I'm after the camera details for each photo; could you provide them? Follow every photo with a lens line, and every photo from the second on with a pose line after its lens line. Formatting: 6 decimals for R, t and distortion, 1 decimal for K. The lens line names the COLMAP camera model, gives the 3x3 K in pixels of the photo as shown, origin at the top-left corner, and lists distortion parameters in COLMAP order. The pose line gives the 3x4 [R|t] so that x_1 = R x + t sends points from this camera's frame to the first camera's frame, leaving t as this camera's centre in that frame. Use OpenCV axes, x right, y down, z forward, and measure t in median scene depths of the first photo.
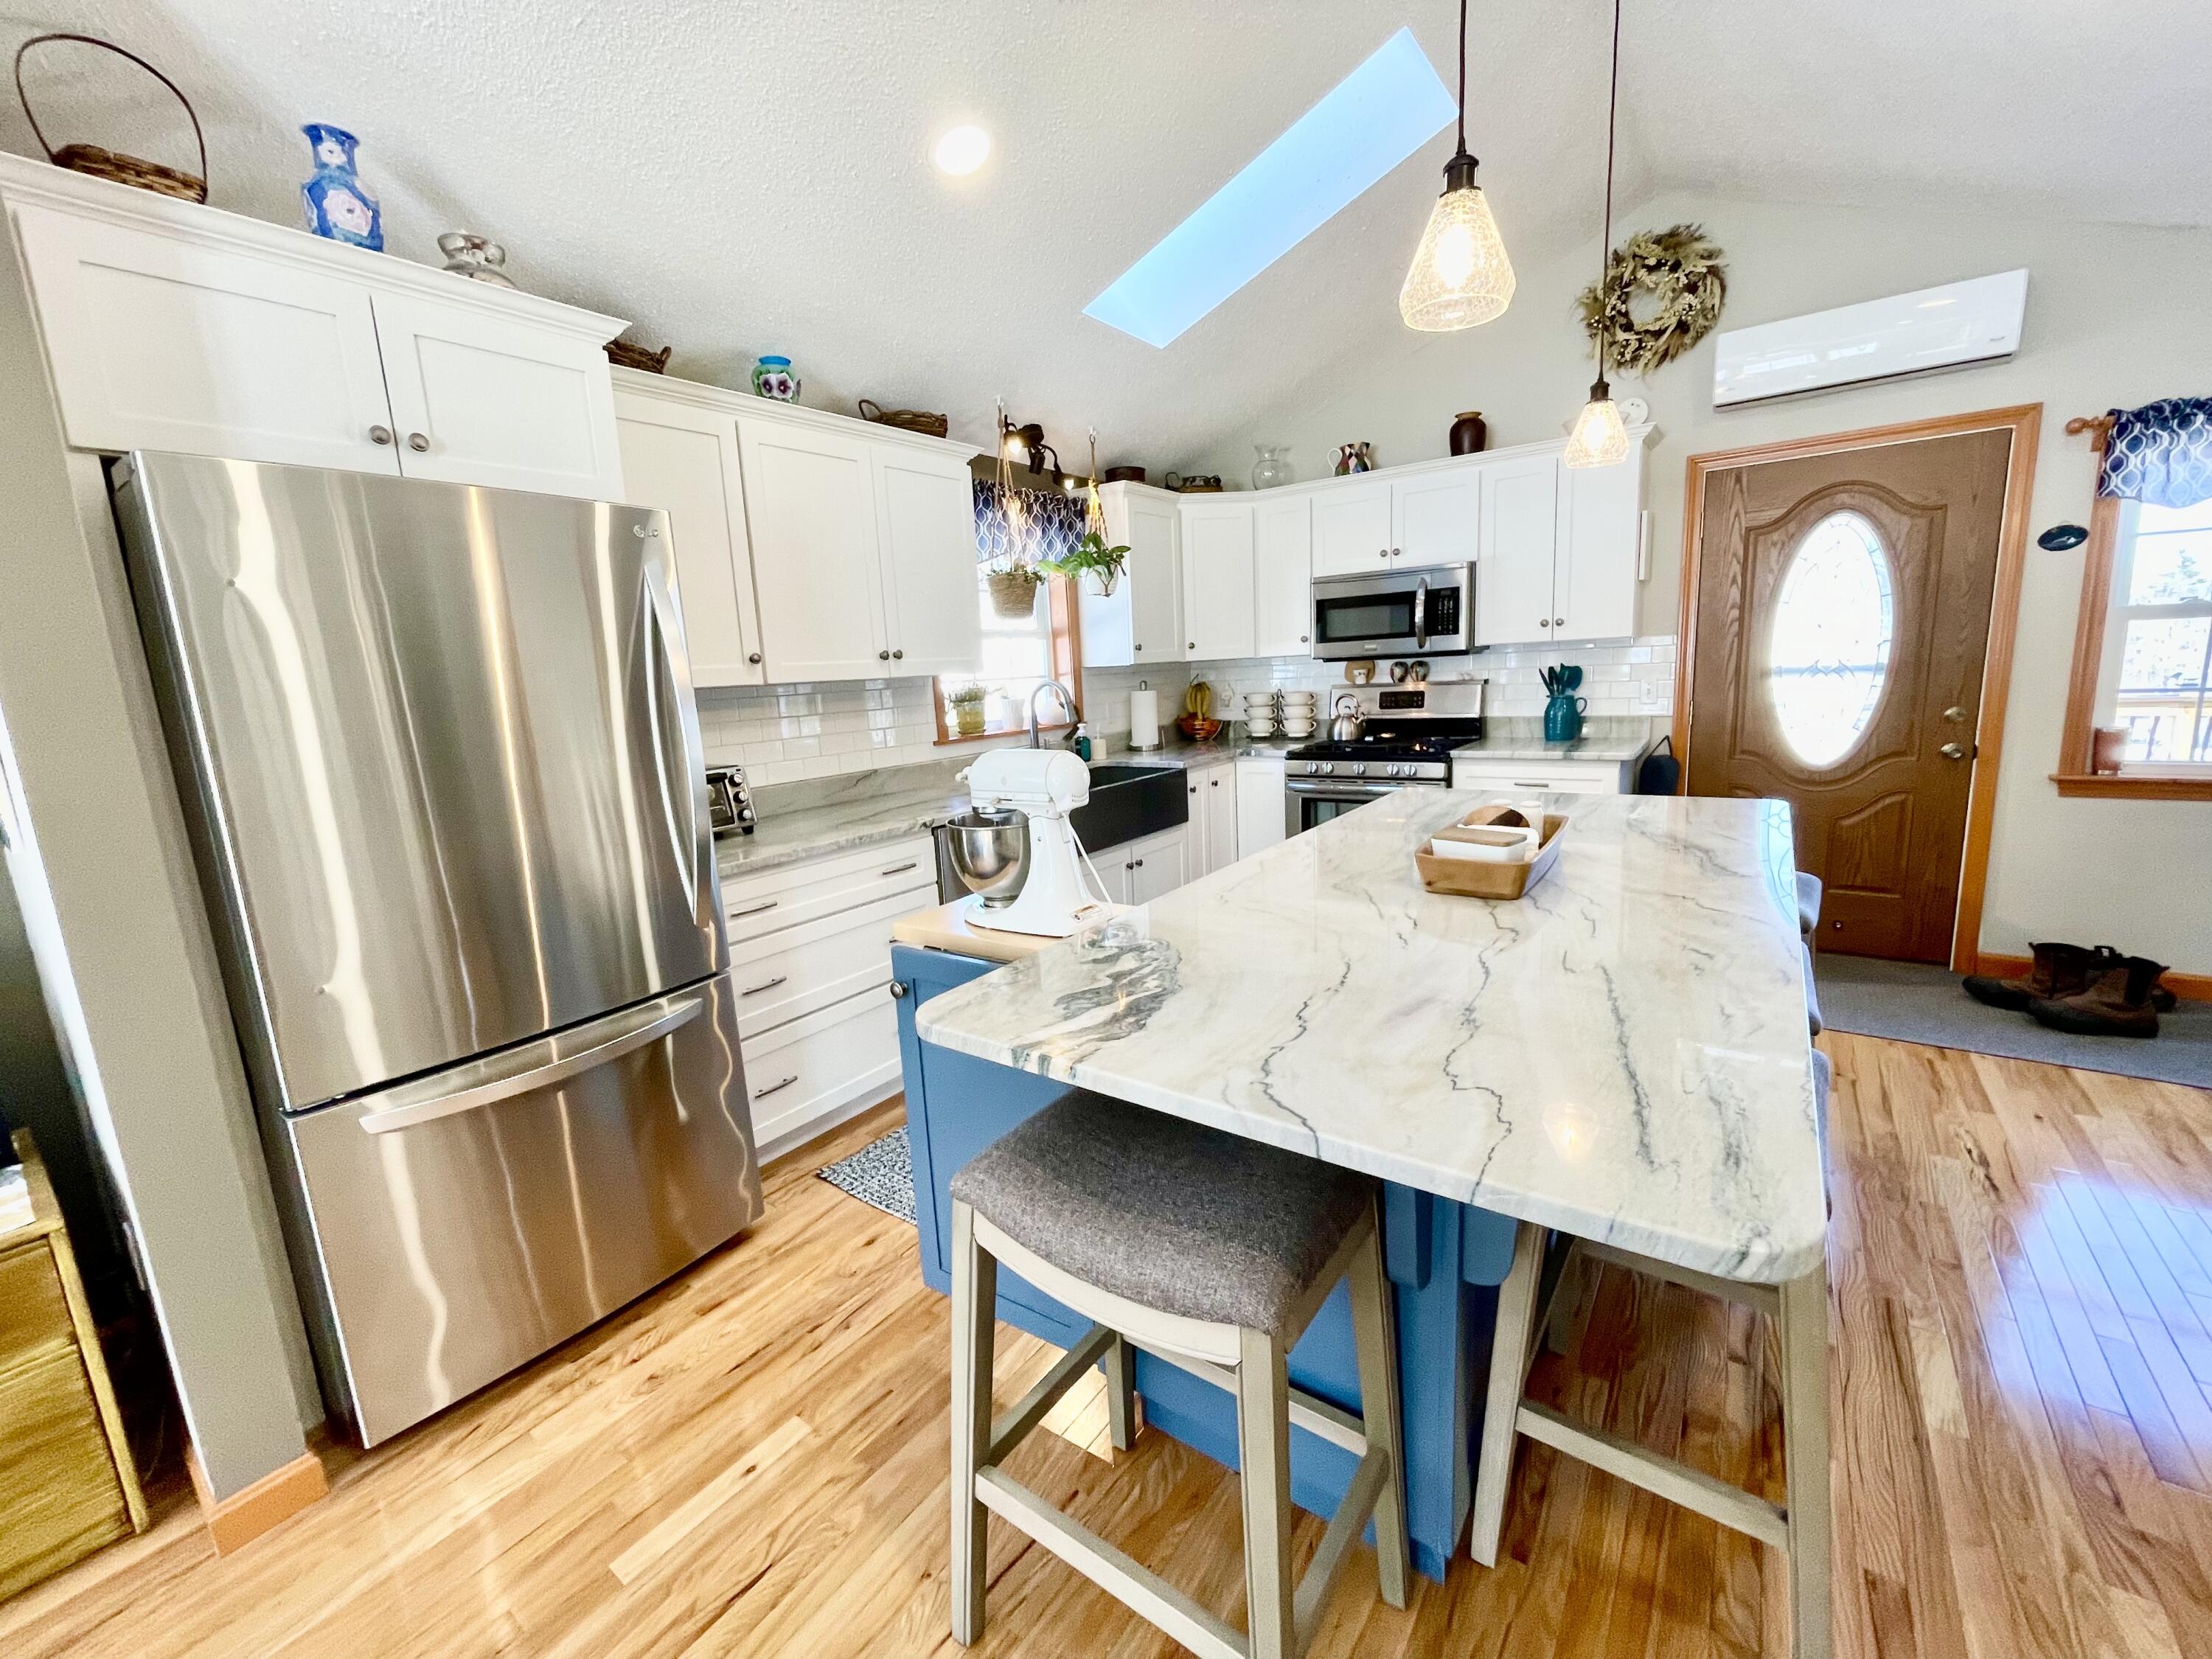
lens RADIAL K [[885.7, 0, 1100.9], [0, 885.7, 828.6], [0, 0, 1]] dist [0.008717, -0.004329]
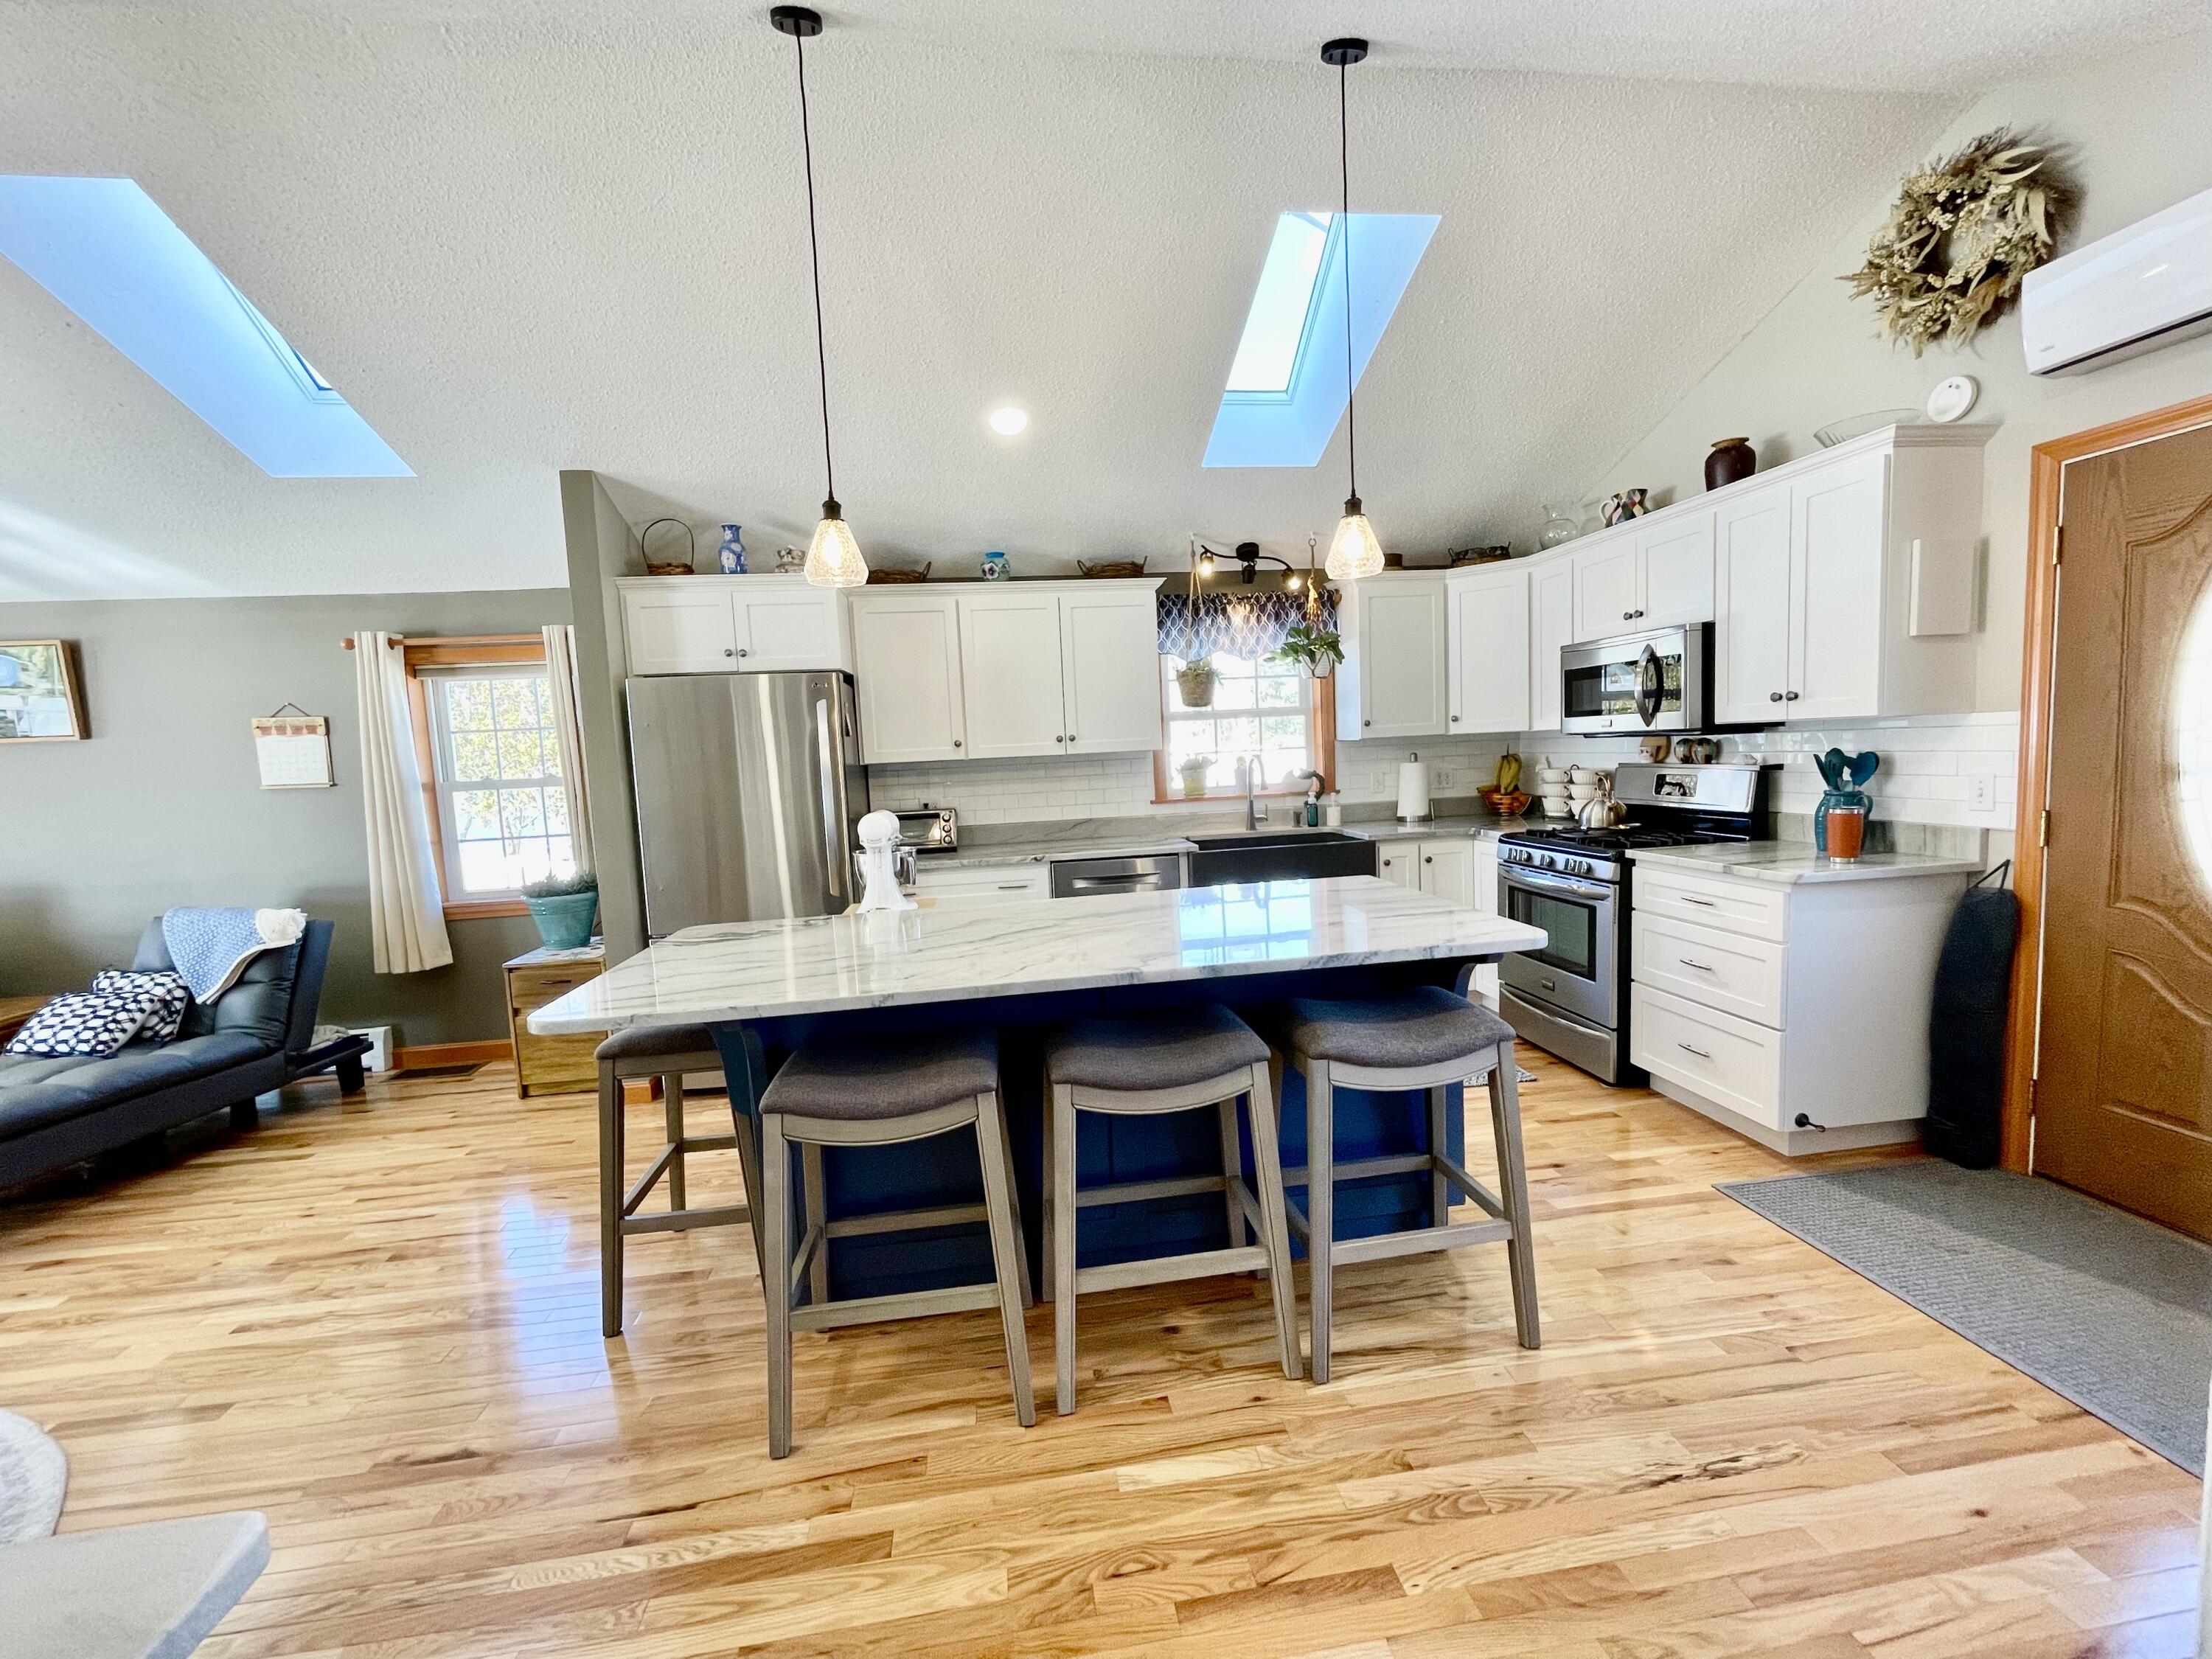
lens RADIAL K [[885.7, 0, 1100.9], [0, 885.7, 828.6], [0, 0, 1]] dist [0.008717, -0.004329]
pose [[0.692056, 0.083160, -0.717038, 0.722208], [-0.117742, 0.993043, 0.001530, -0.054993], [0.712176, 0.083366, 0.697033, 0.063059]]
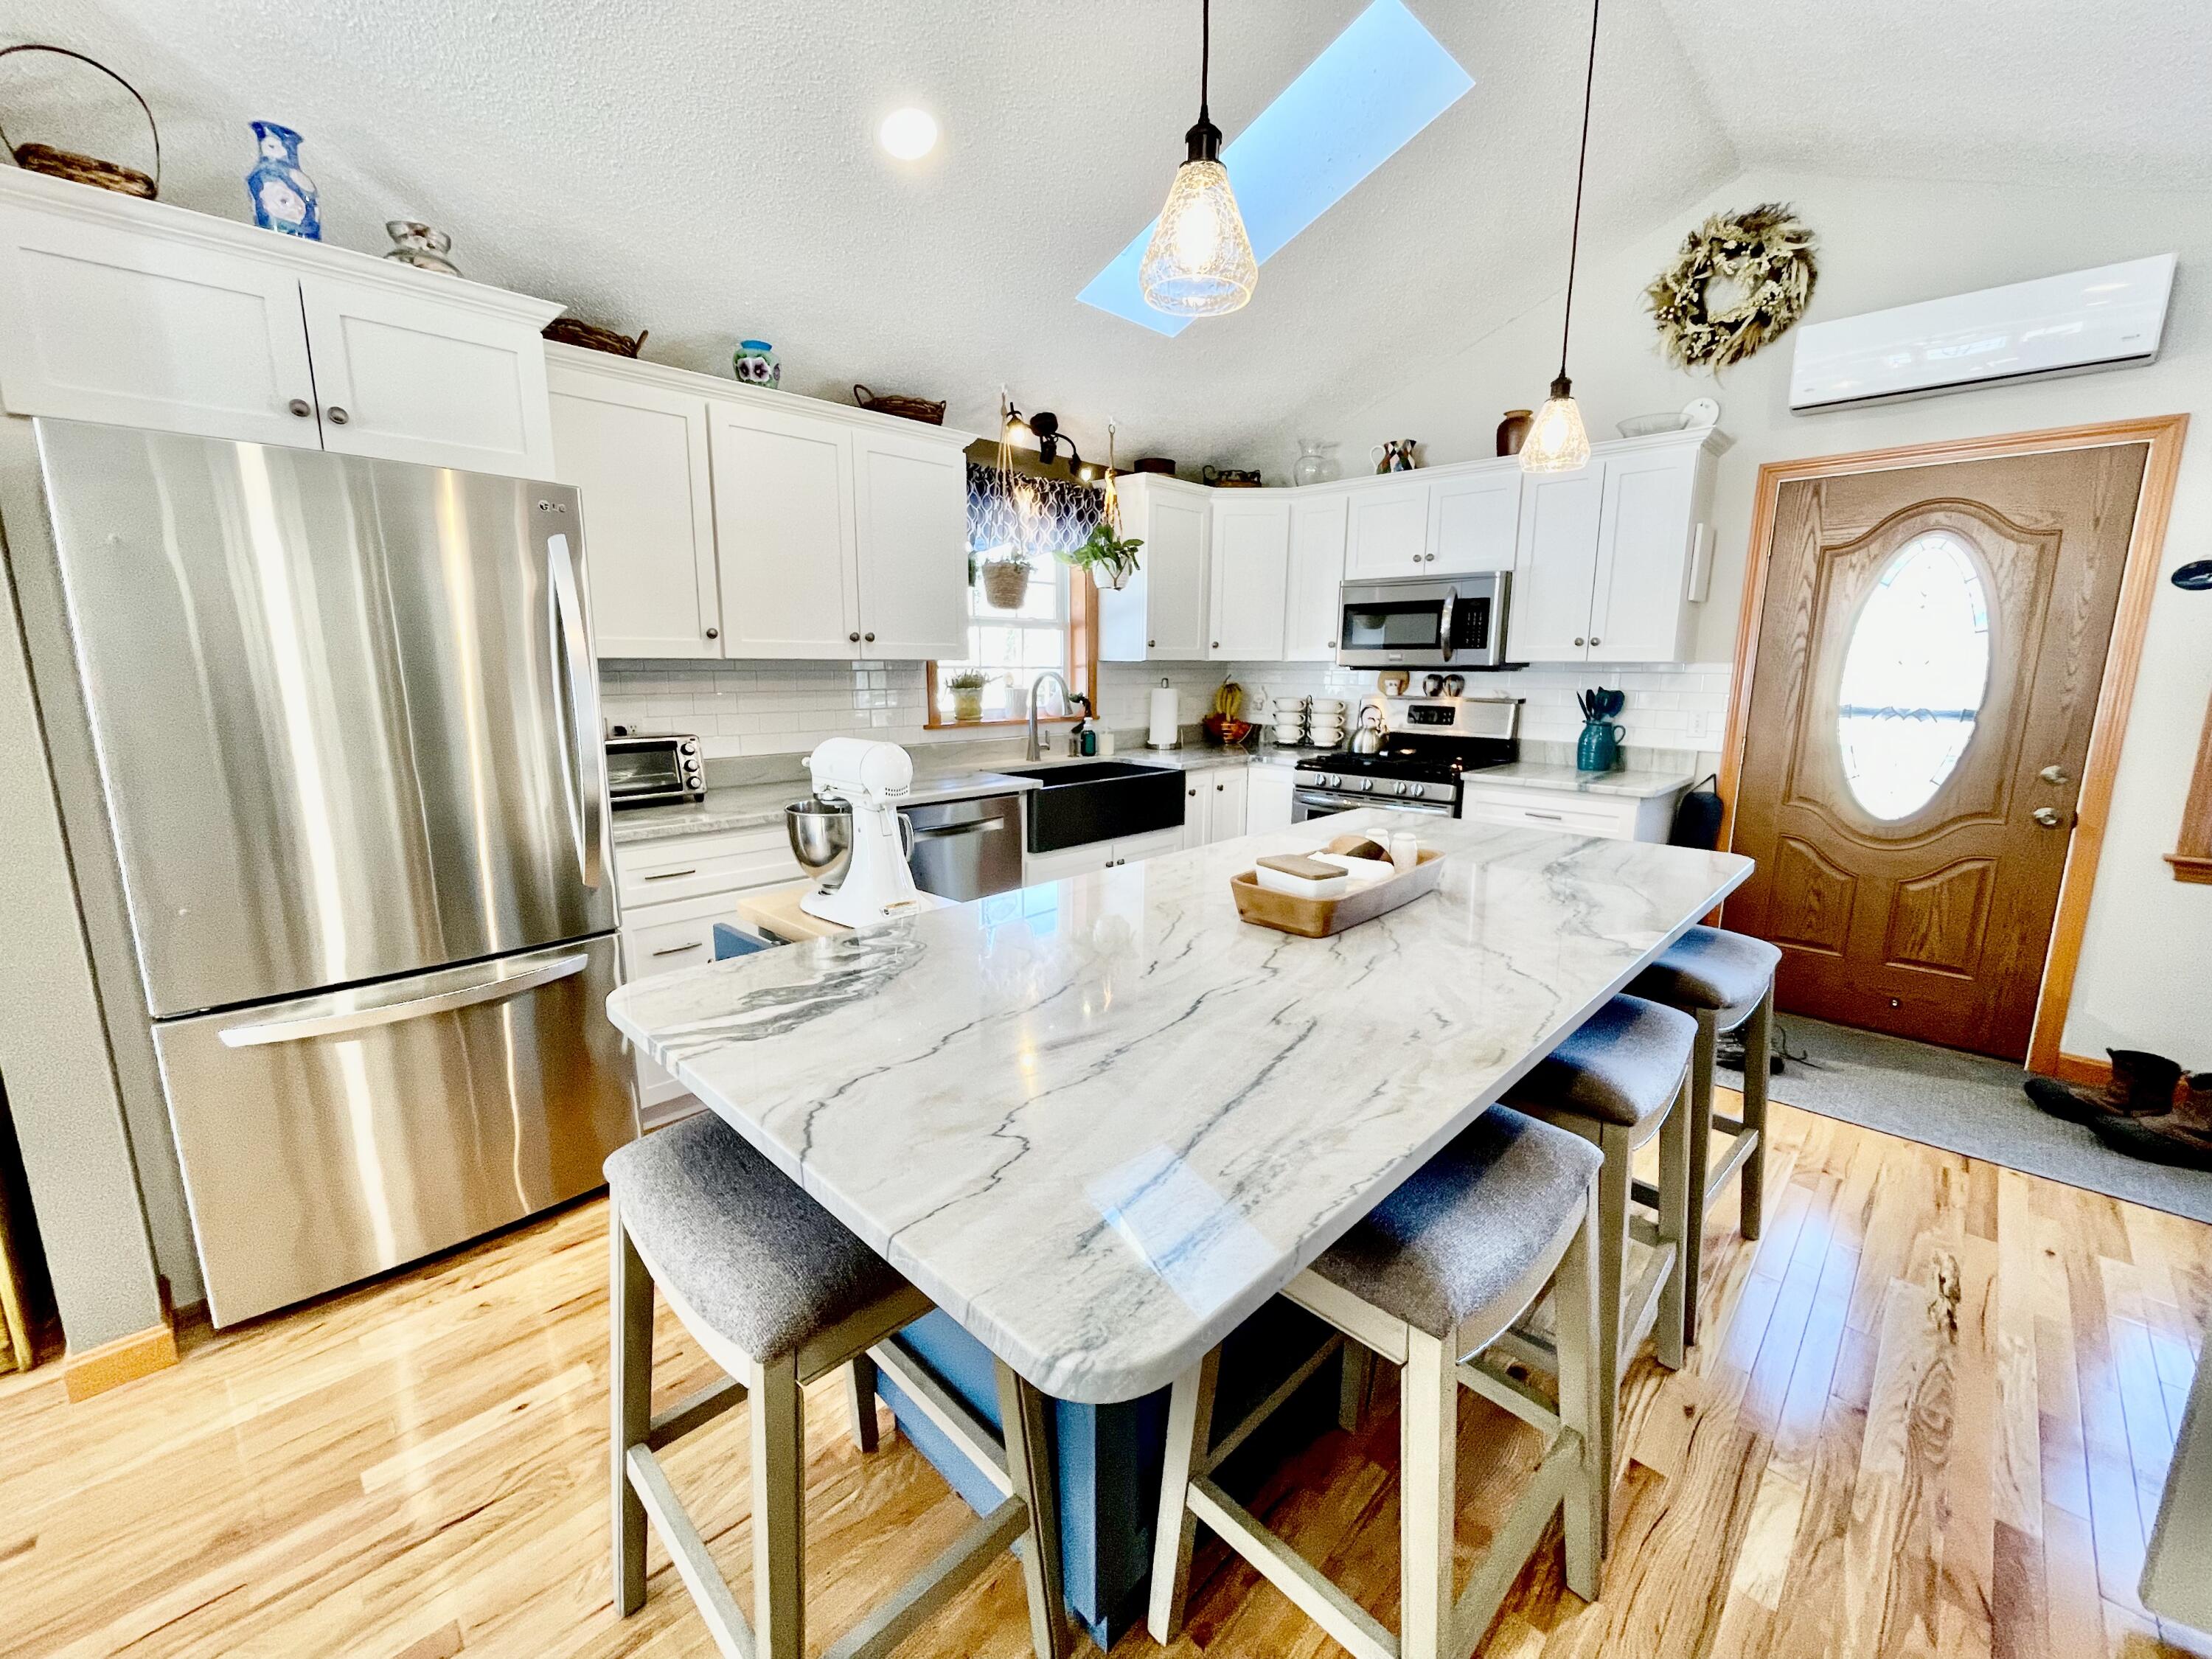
lens RADIAL K [[885.7, 0, 1100.9], [0, 885.7, 828.6], [0, 0, 1]] dist [0.008717, -0.004329]
pose [[0.987717, 0.083208, -0.132257, 0.163599], [-0.081904, 0.996523, 0.015279, -0.013578], [0.133068, -0.004259, 0.991098, 0.025056]]
